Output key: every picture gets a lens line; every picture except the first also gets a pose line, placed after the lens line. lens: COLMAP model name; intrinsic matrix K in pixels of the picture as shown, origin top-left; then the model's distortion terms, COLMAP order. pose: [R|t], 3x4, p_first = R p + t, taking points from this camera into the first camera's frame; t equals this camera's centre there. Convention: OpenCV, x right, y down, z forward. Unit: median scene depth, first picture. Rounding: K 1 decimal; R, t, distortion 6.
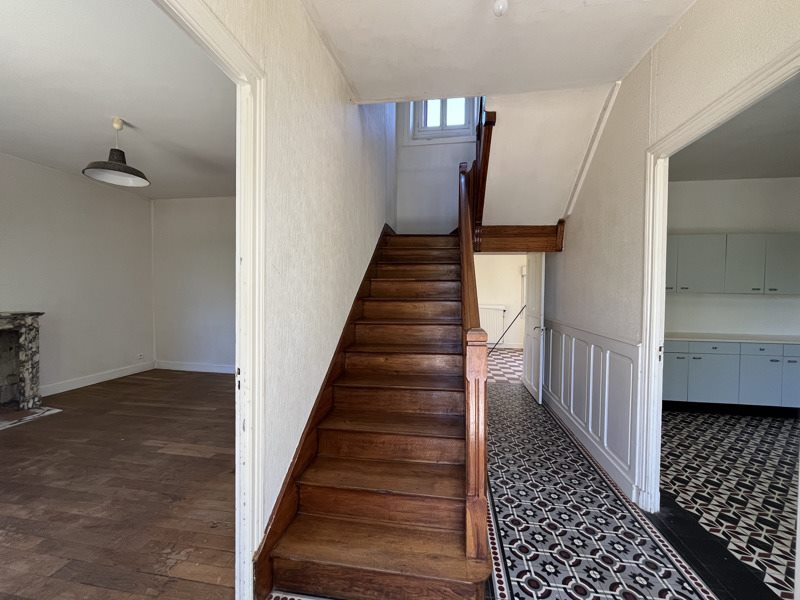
lens RADIAL K [[323.3, 0, 400.0], [0, 323.3, 300.0], [0, 0, 1]] dist [-0.003453, -0.000002]
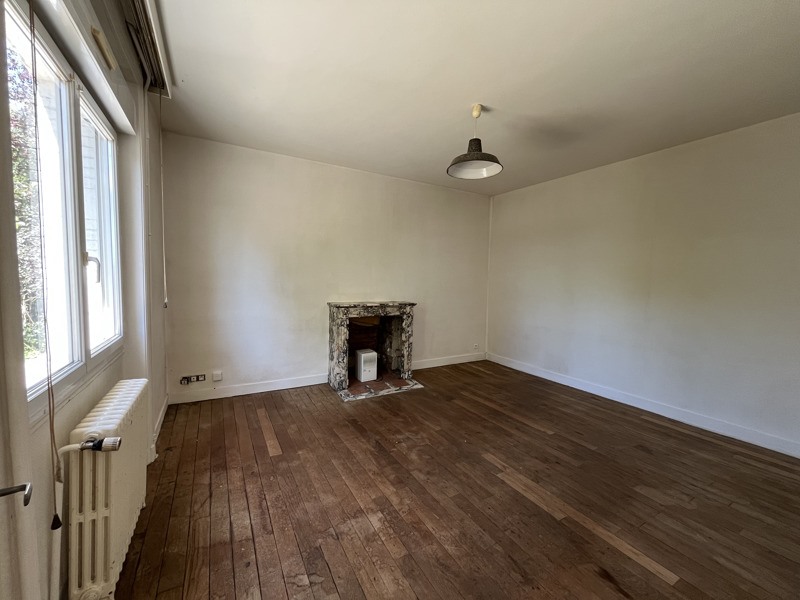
lens RADIAL K [[323.3, 0, 400.0], [0, 323.3, 300.0], [0, 0, 1]] dist [-0.003453, -0.000002]
pose [[0.629800, 0.056357, -0.774710, -0.236795], [-0.034710, 0.998410, 0.044414, -0.030495], [0.775981, -0.001082, 0.630755, 0.214958]]
